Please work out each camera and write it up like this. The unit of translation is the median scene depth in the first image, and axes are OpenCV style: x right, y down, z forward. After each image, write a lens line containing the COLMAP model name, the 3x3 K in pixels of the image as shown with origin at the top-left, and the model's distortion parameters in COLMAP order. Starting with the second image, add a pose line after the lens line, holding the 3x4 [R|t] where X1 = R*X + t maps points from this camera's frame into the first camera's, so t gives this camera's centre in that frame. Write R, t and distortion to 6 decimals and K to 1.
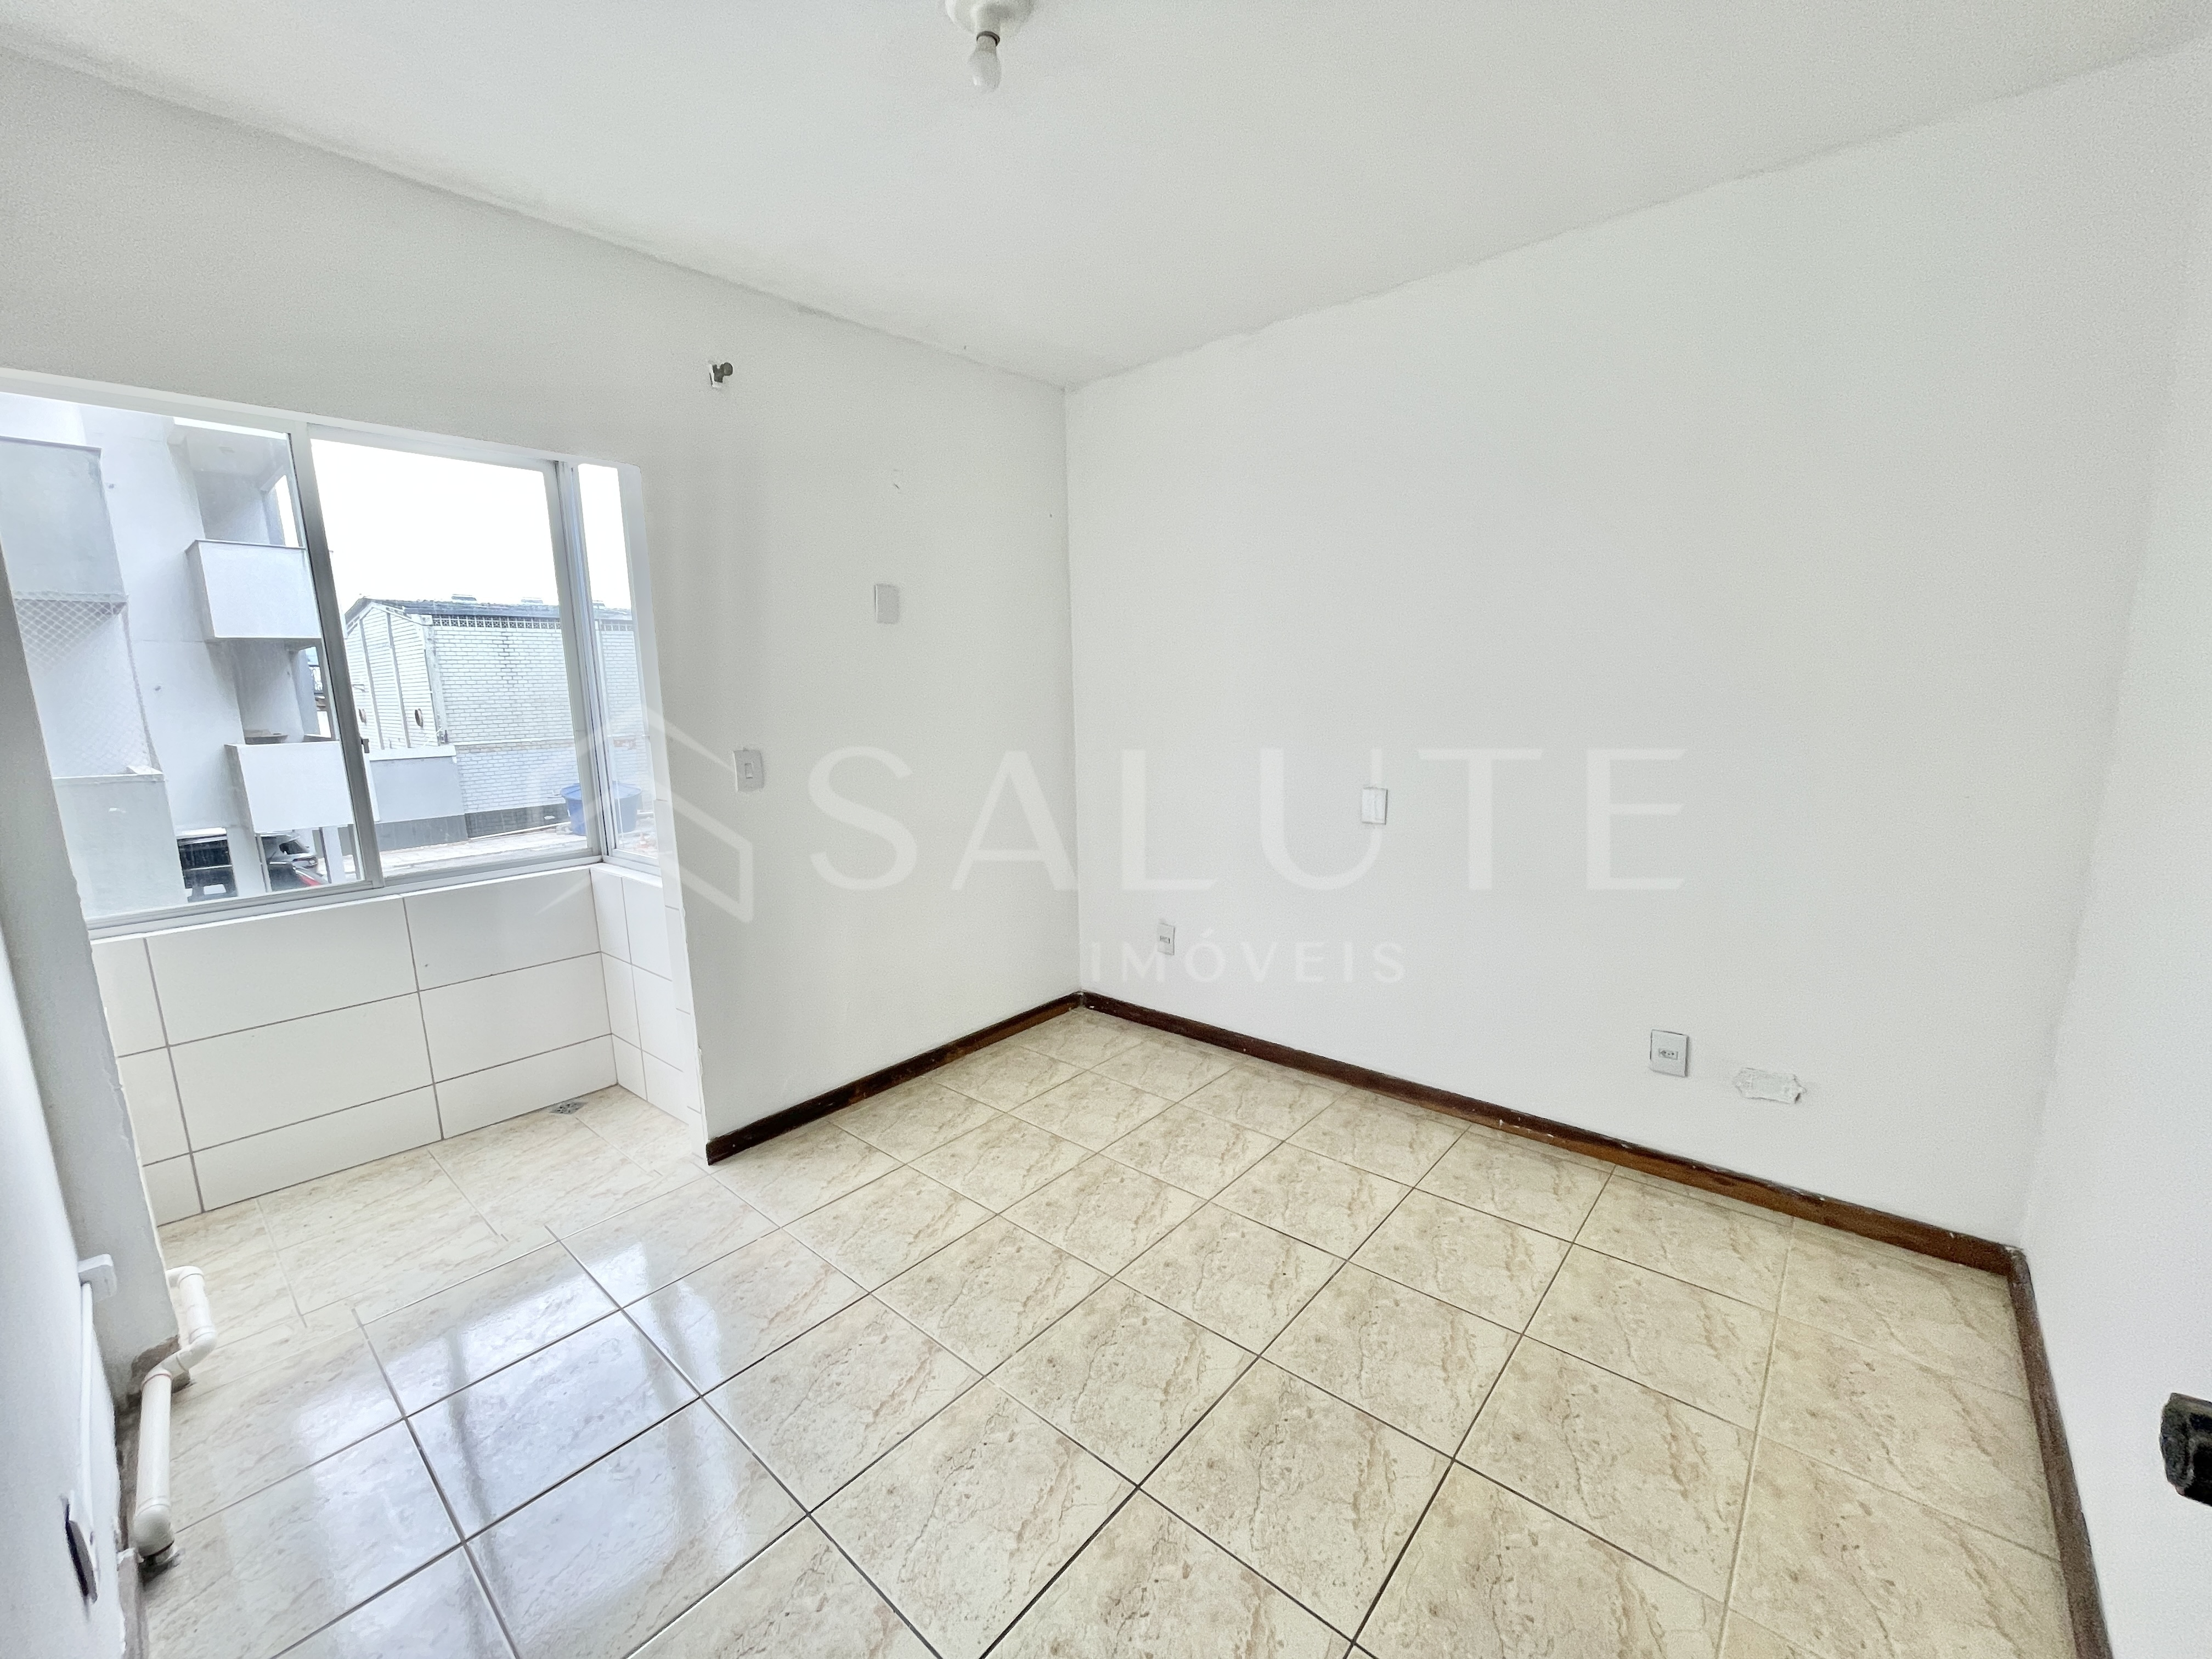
lens RADIAL K [[904.0, 0, 1089.7], [0, 904.0, 832.8], [0, 0, 1]] dist [-0.003563, 0.005037]
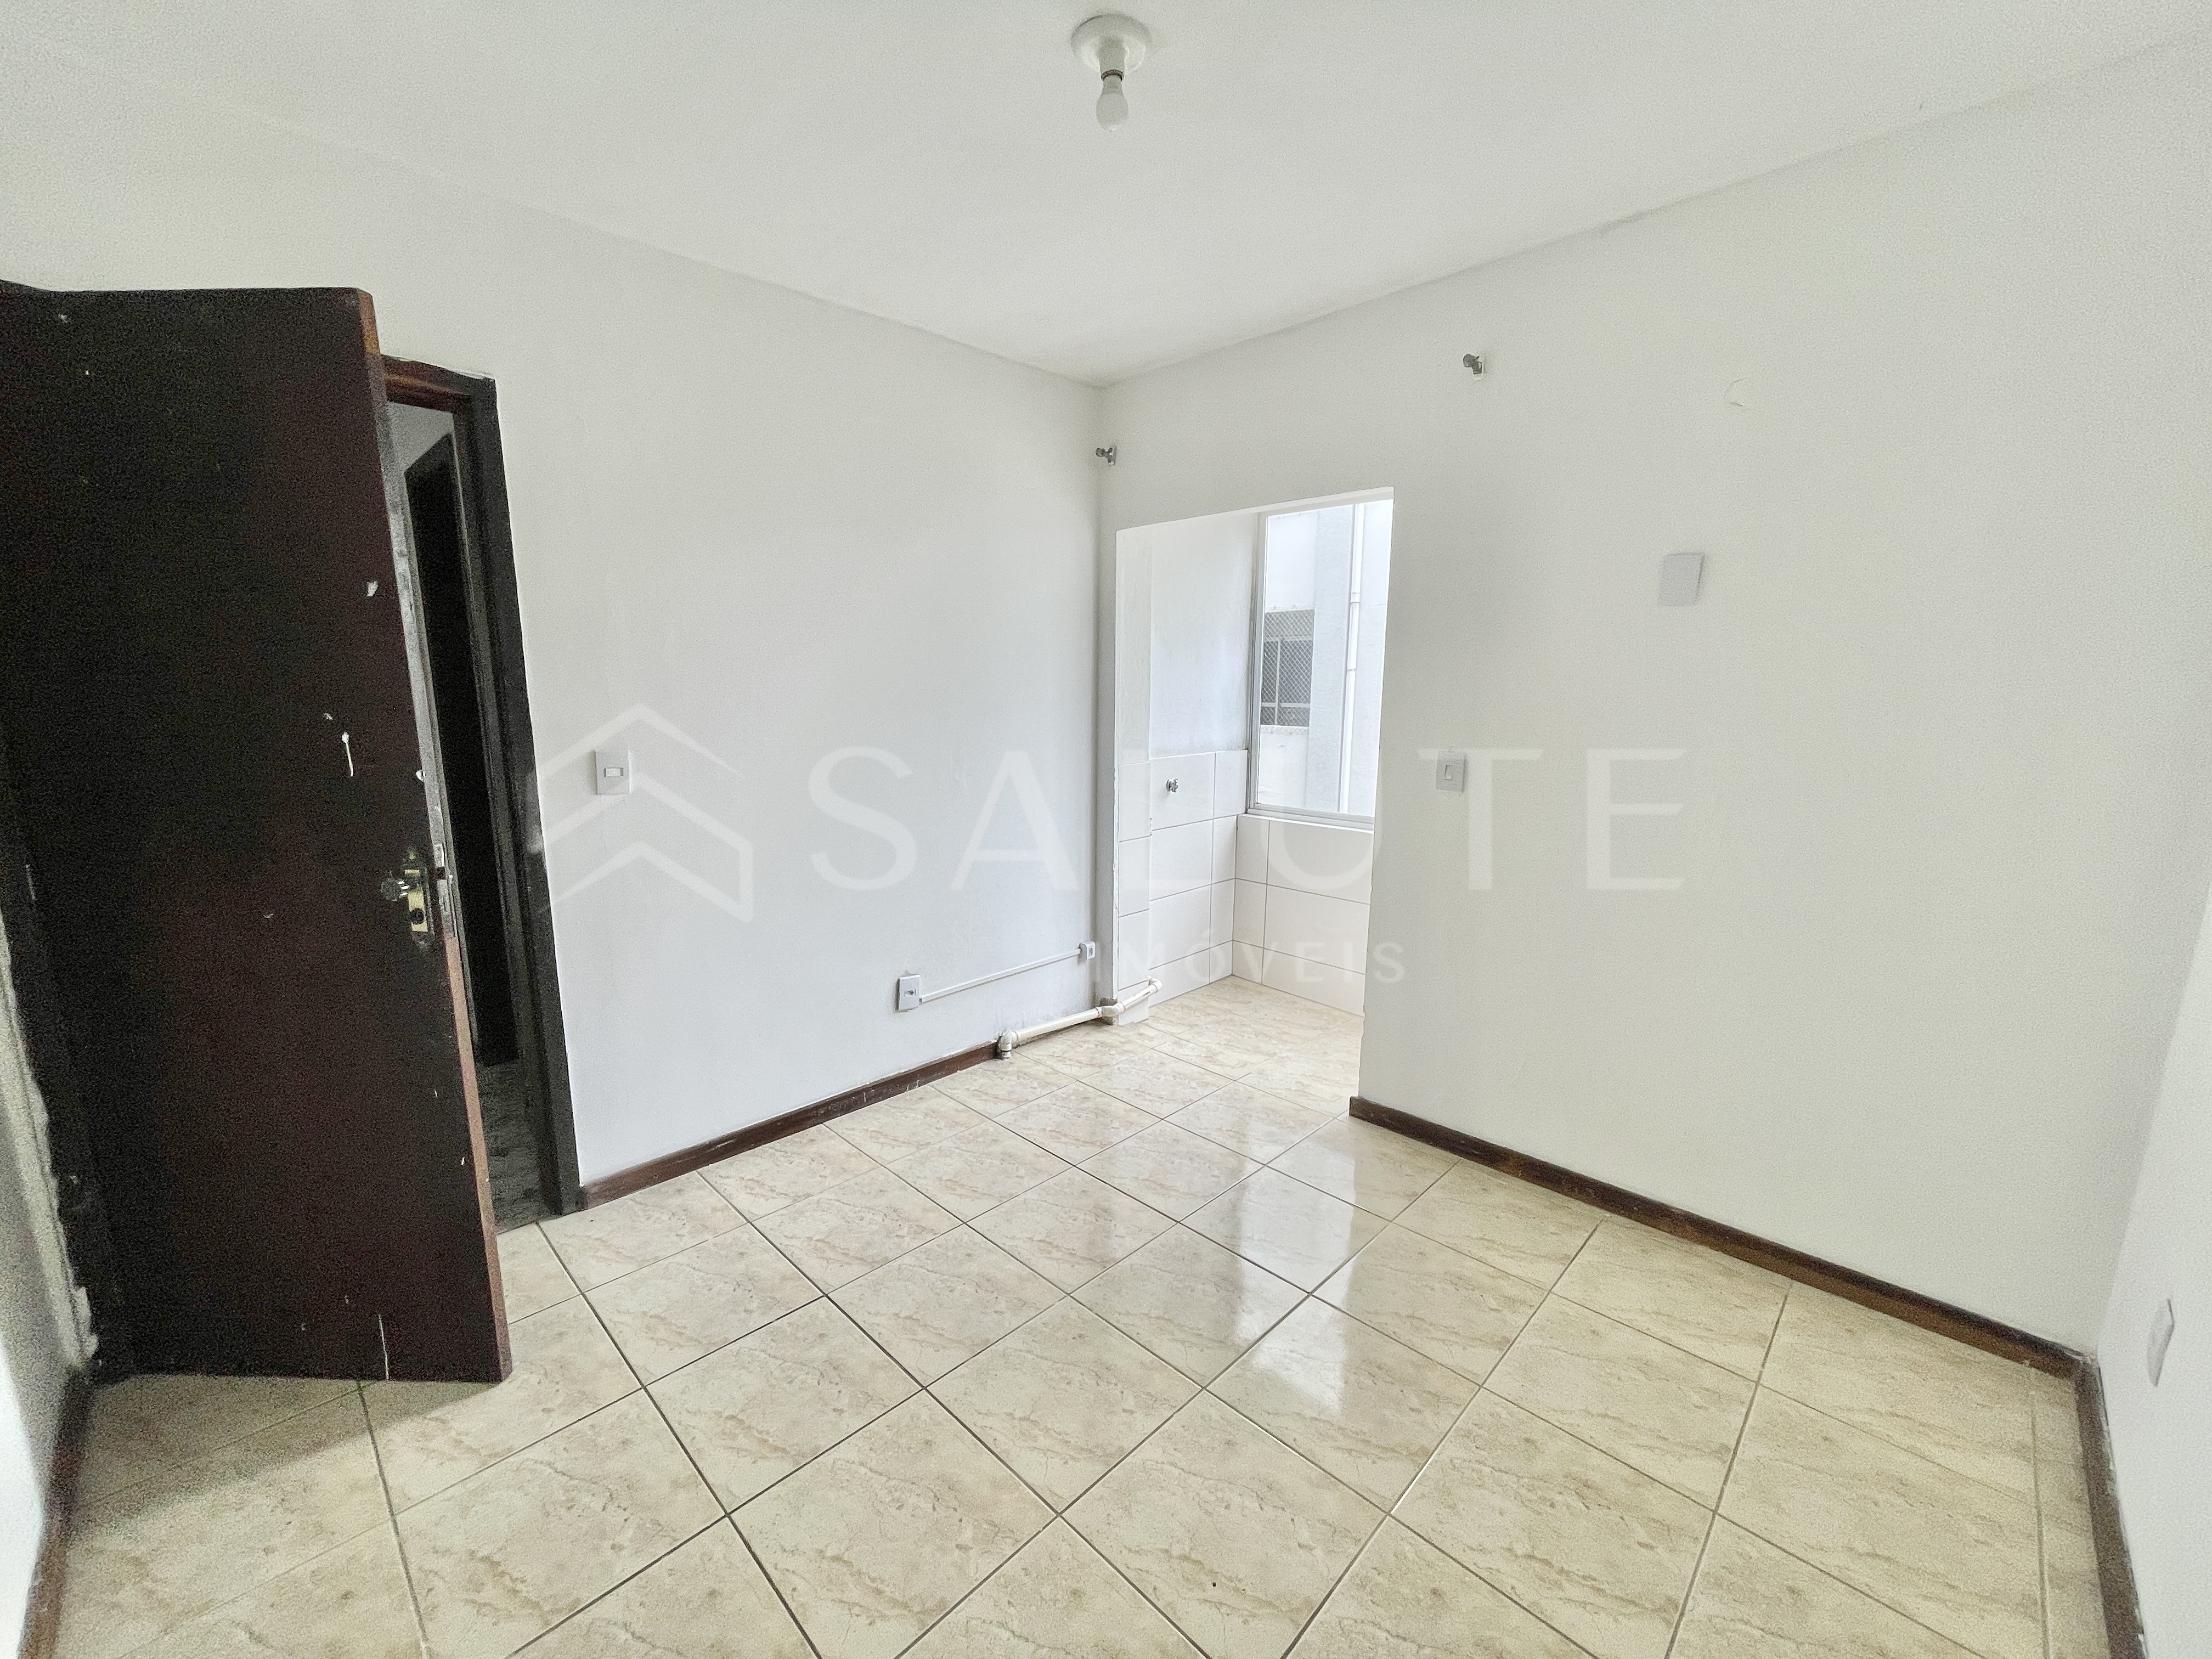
lens RADIAL K [[889.6, 0, 1107.0], [0, 889.6, 841.0], [0, 0, 1]] dist [0.007073, 0.004083]
pose [[-0.043823, 0.202659, -0.978268, 0.570139], [-0.168074, 0.963757, 0.207182, -0.129786], [0.984800, 0.173501, -0.008173, 0.620793]]
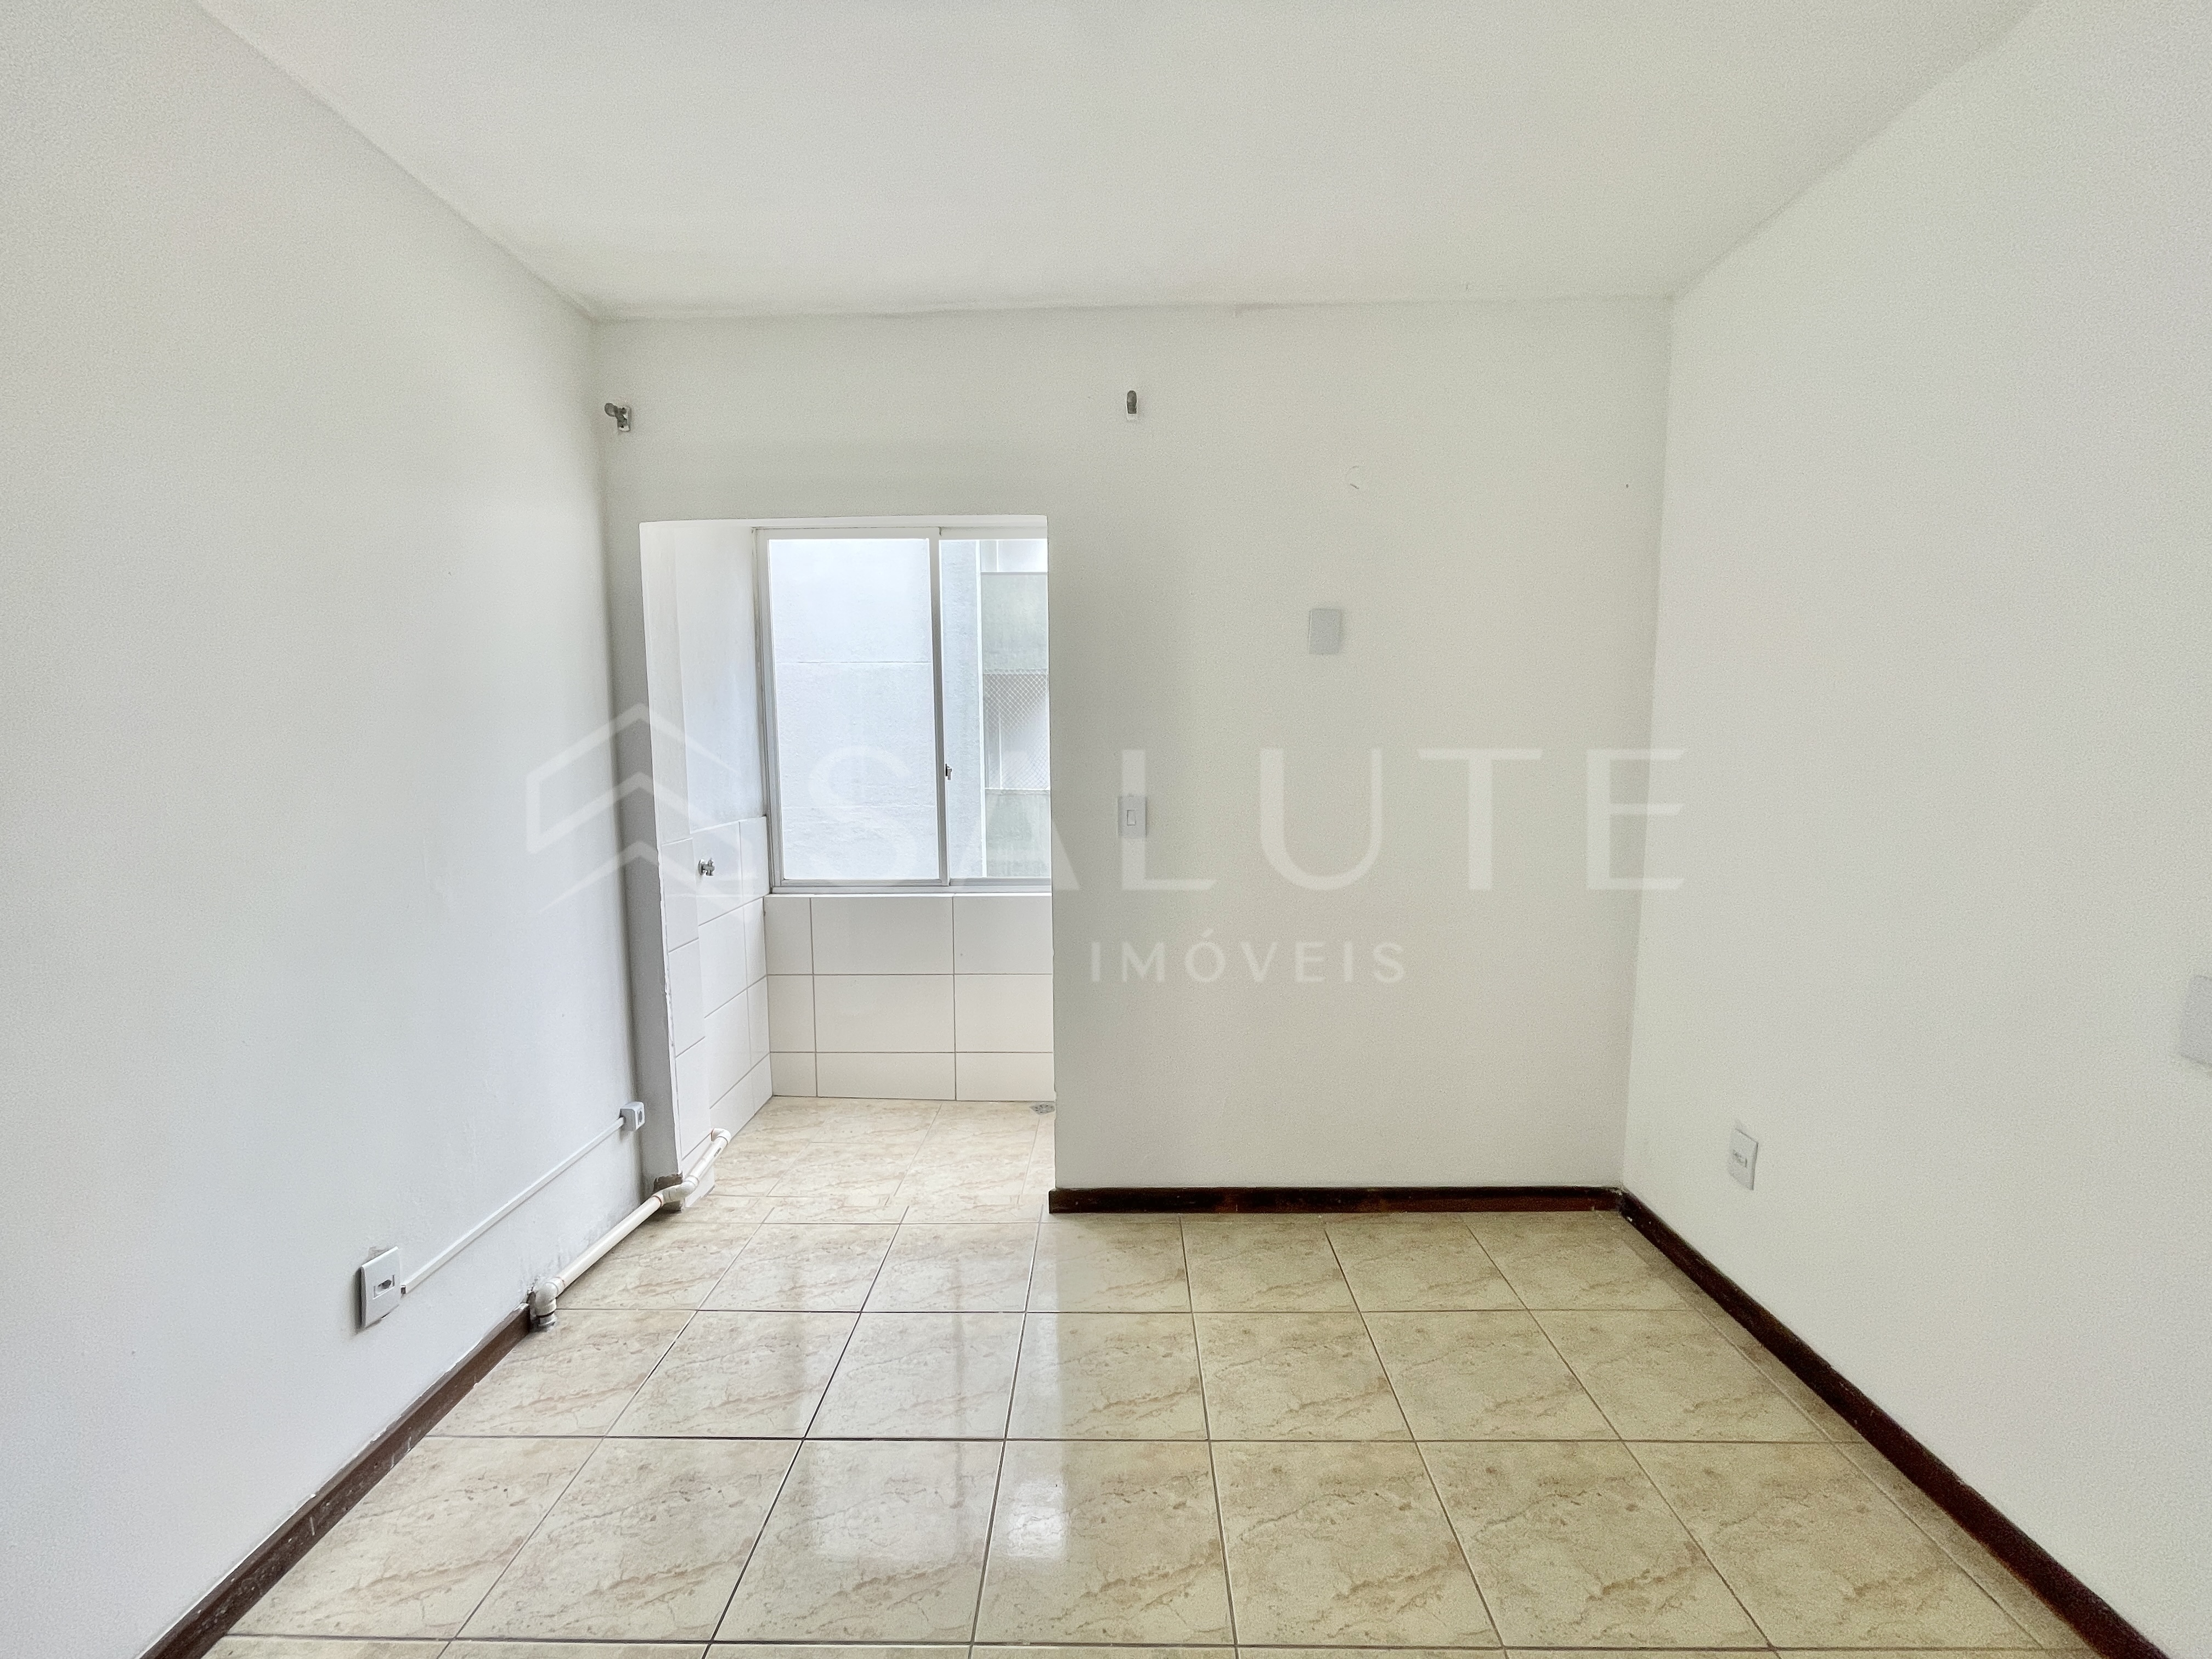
lens RADIAL K [[904.0, 0, 1089.7], [0, 904.0, 832.8], [0, 0, 1]] dist [-0.003563, 0.005037]
pose [[0.643872, 0.097097, -0.758947, 0.296962], [-0.128559, 0.991542, 0.017788, -0.062384], [0.754255, 0.086117, 0.650909, 0.339027]]
